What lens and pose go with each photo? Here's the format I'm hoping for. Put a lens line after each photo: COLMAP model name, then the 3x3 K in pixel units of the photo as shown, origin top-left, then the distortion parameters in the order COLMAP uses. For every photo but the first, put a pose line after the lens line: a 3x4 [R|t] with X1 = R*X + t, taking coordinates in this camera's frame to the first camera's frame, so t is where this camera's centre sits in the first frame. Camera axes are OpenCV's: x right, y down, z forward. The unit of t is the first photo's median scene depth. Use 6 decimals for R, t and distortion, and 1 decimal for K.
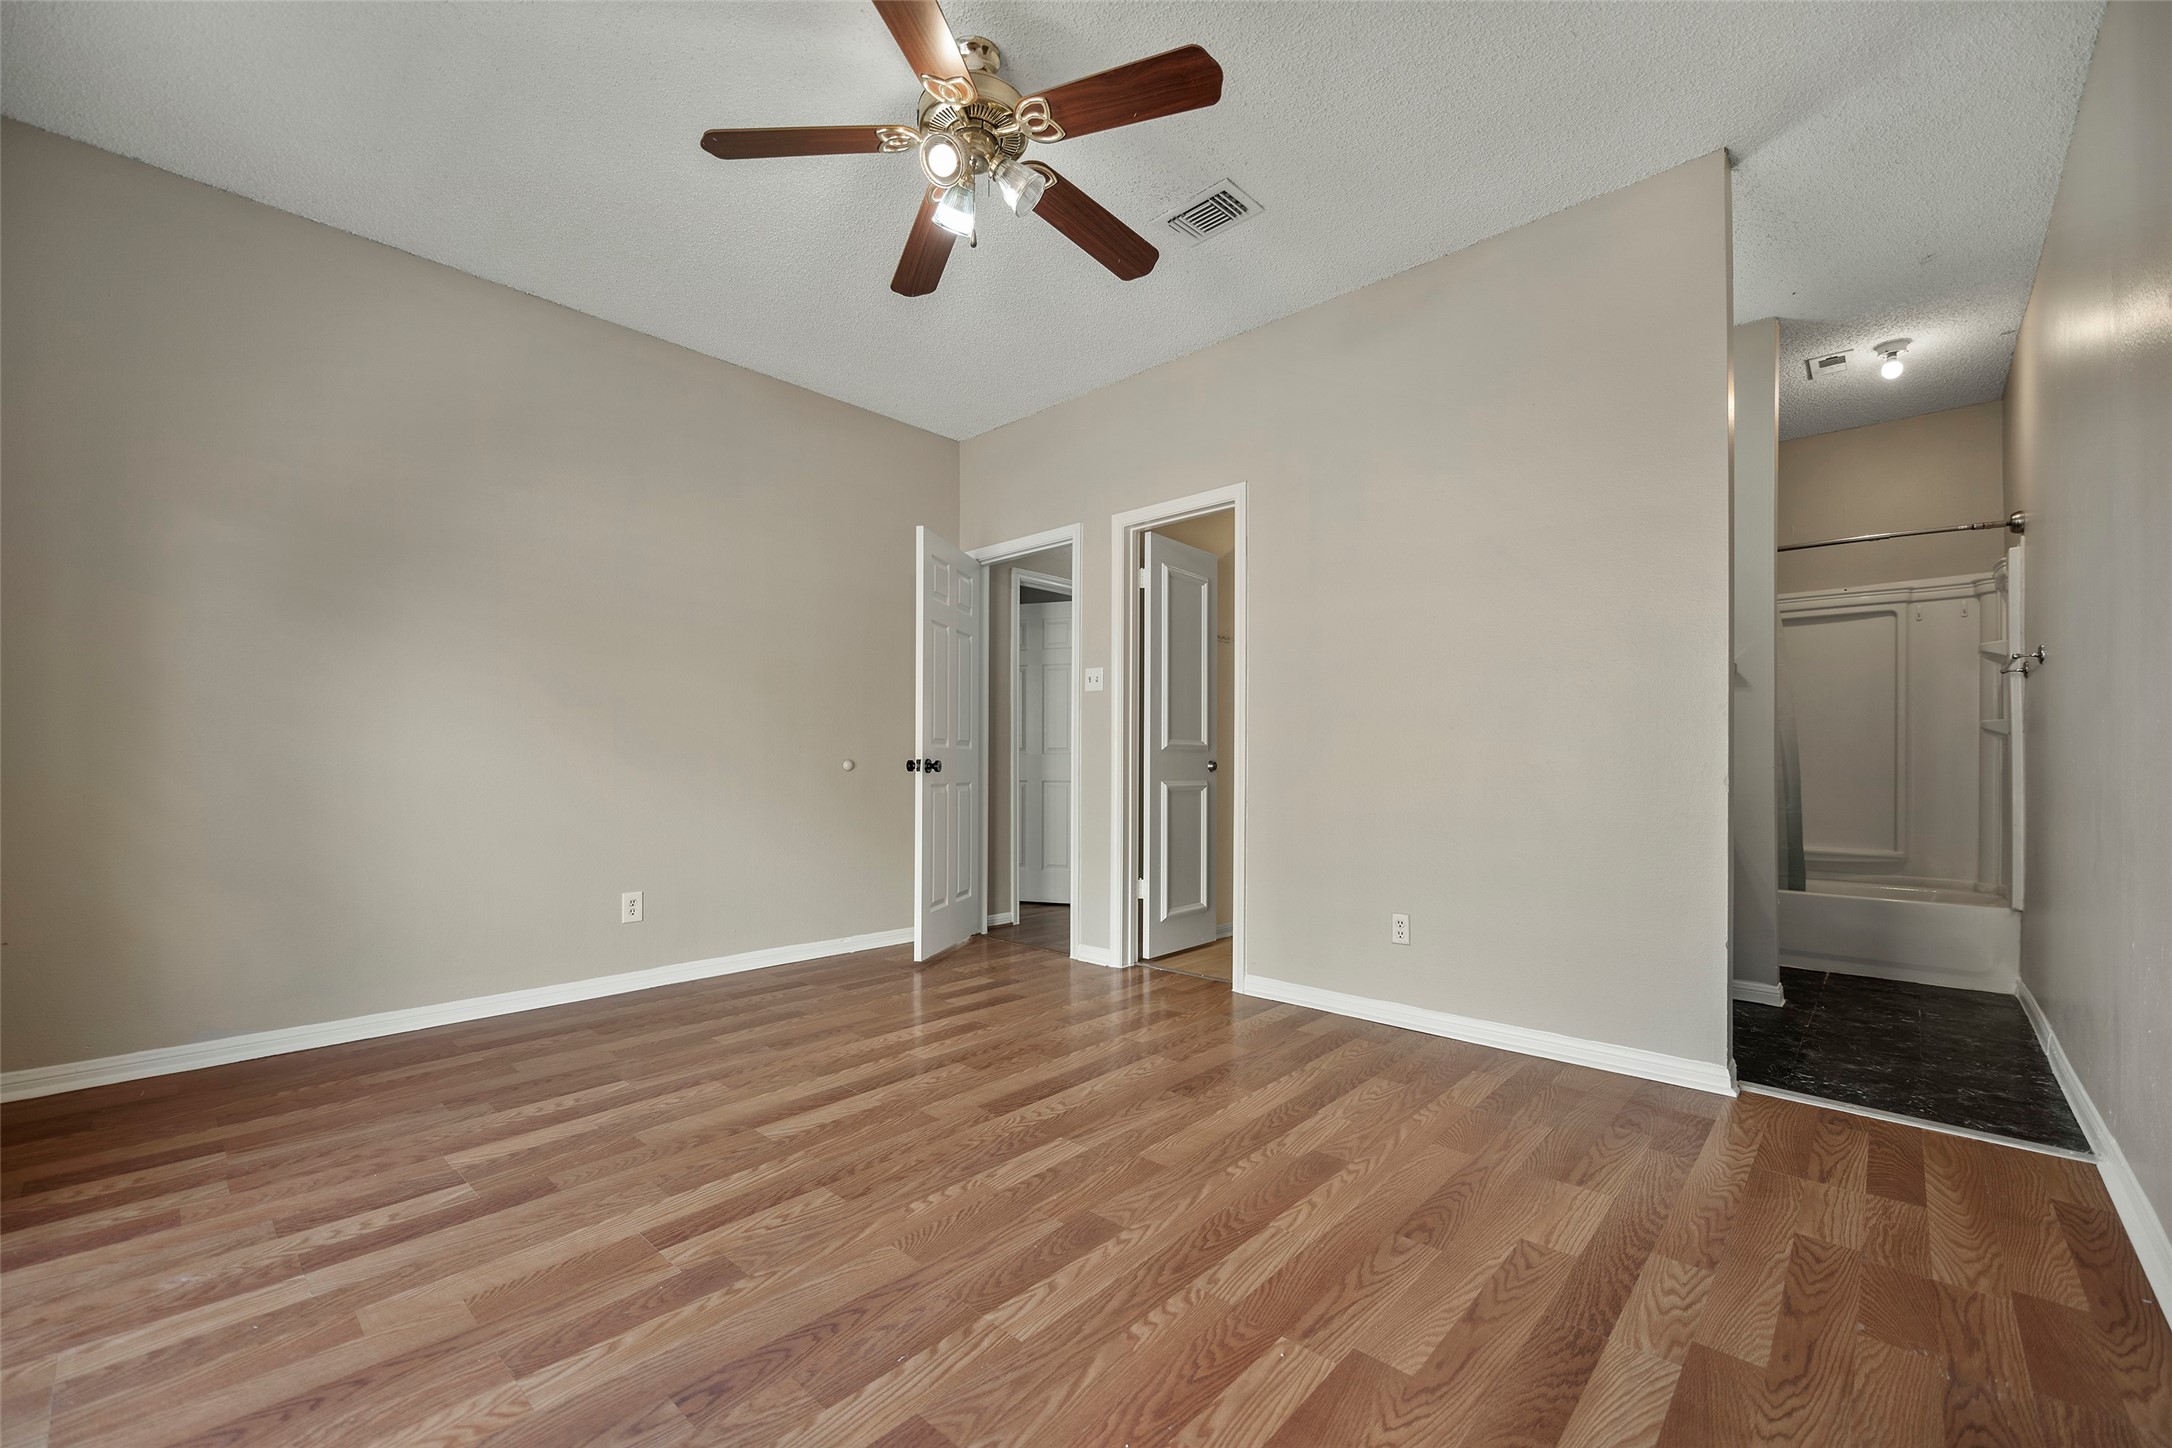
lens RADIAL K [[883.8, 0, 1087.7], [0, 883.8, 745.1], [0, 0, 1]] dist [-0.002892, -0.002287]
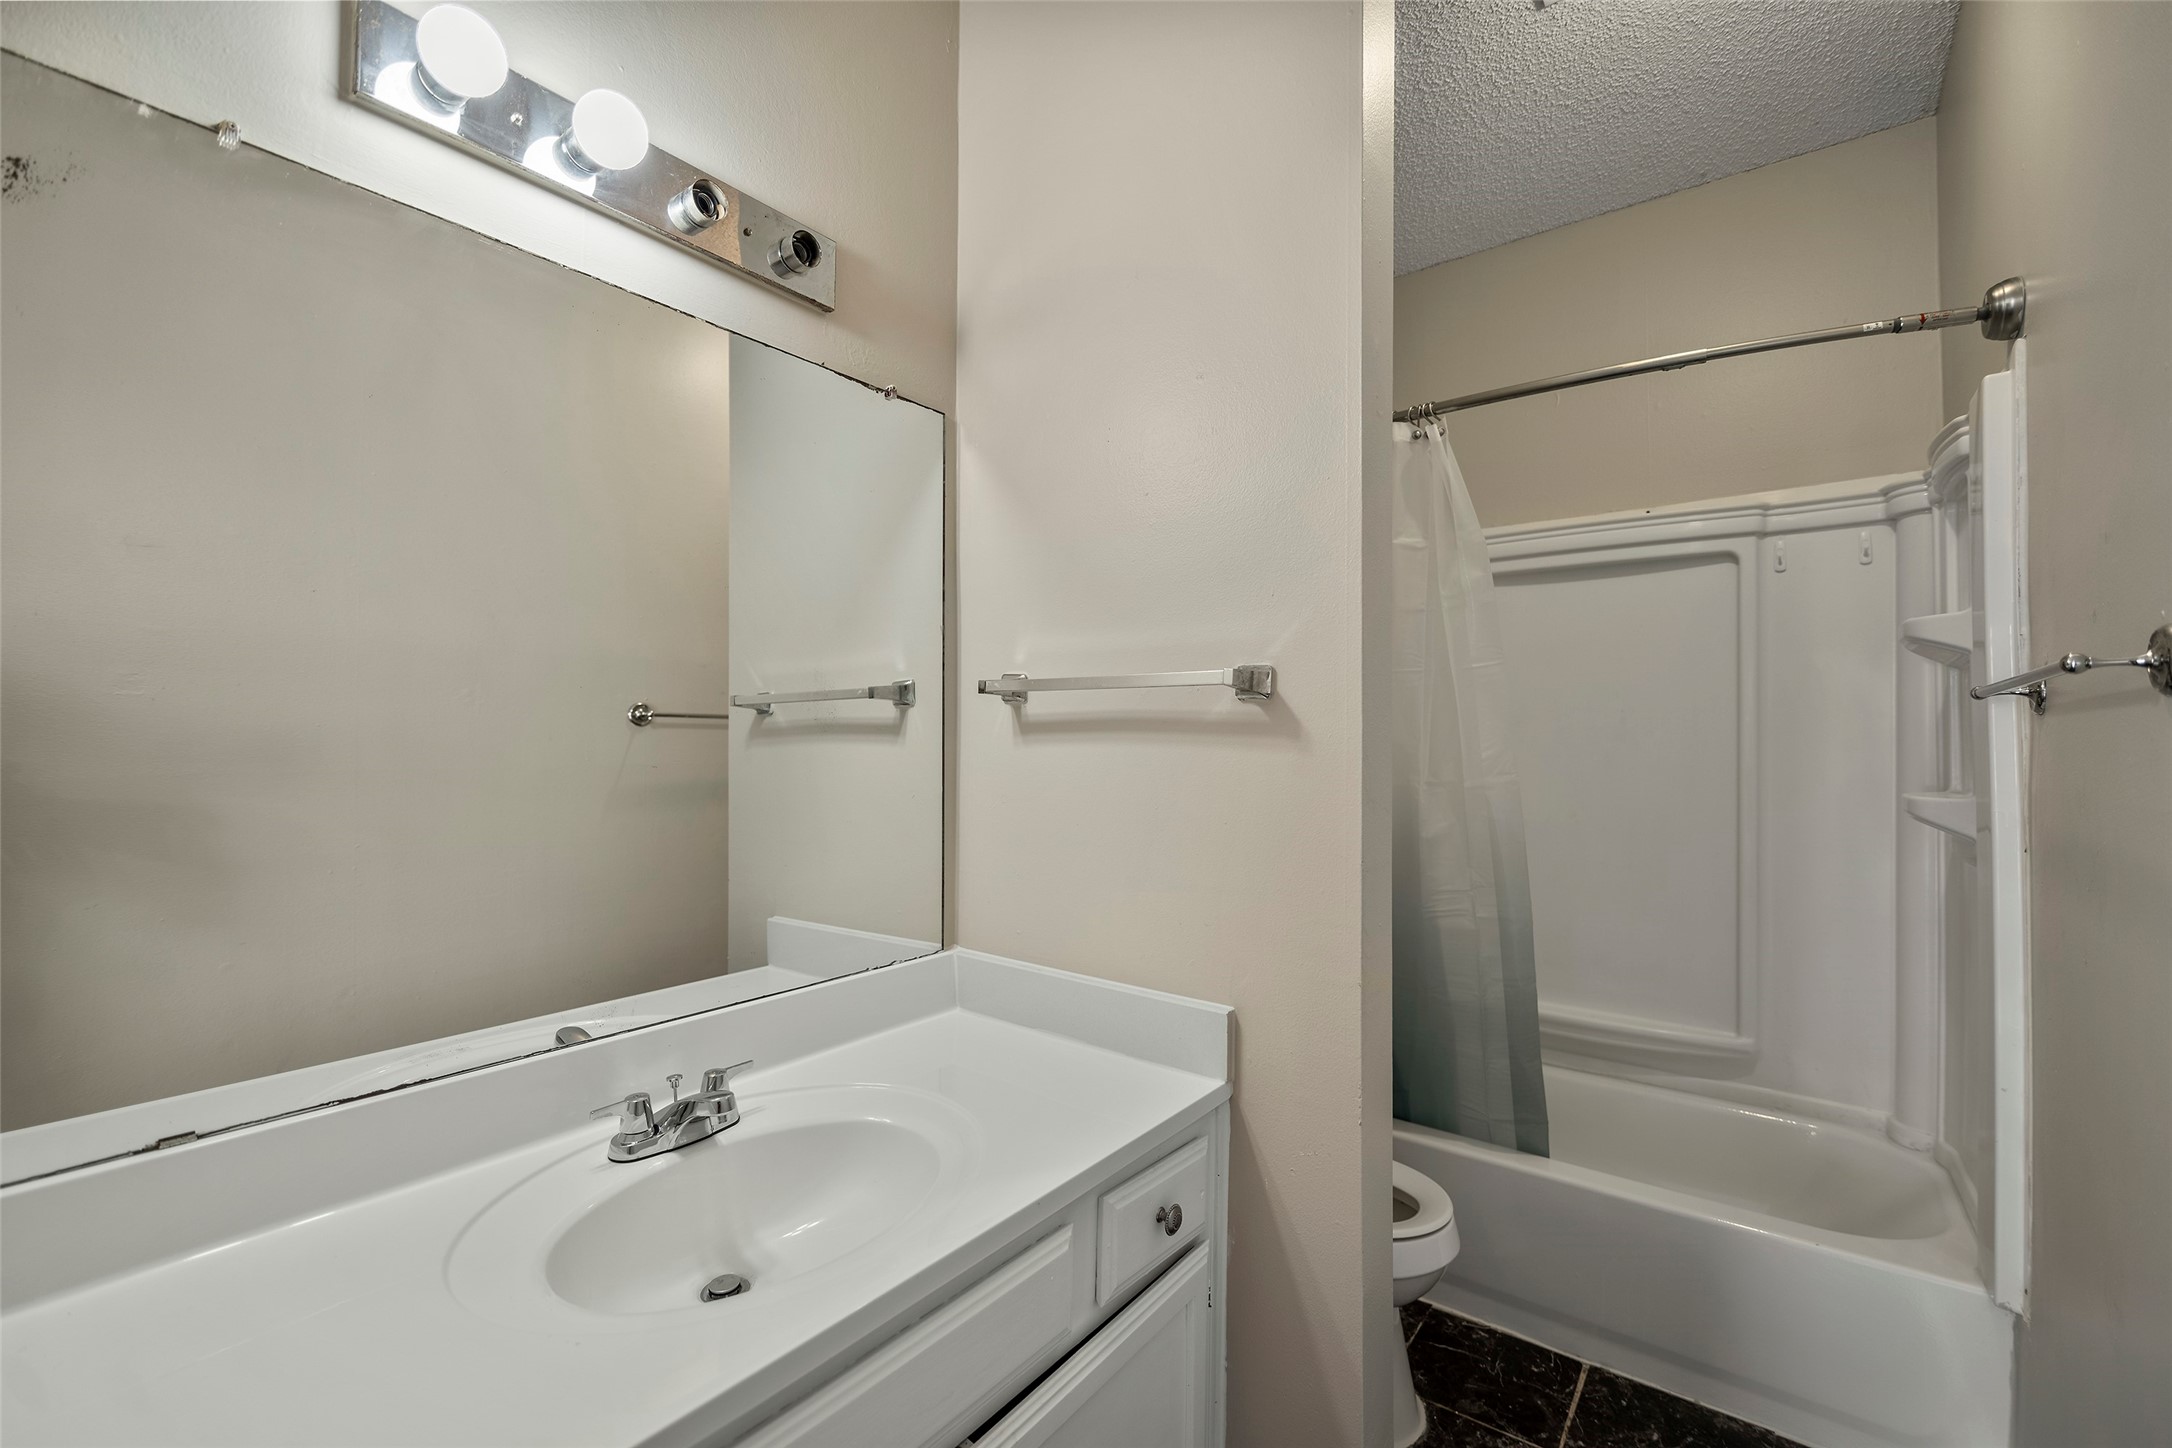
lens RADIAL K [[925.6, 0, 1078.9], [0, 925.6, 718.1], [0, 0, 1]] dist [-0.012904, 0.001626]
pose [[0.995606, -0.003678, 0.093571, 0.523879], [0.003731, 0.999993, -0.000398, -0.063527], [-0.093568, 0.000746, 0.995613, 0.543758]]
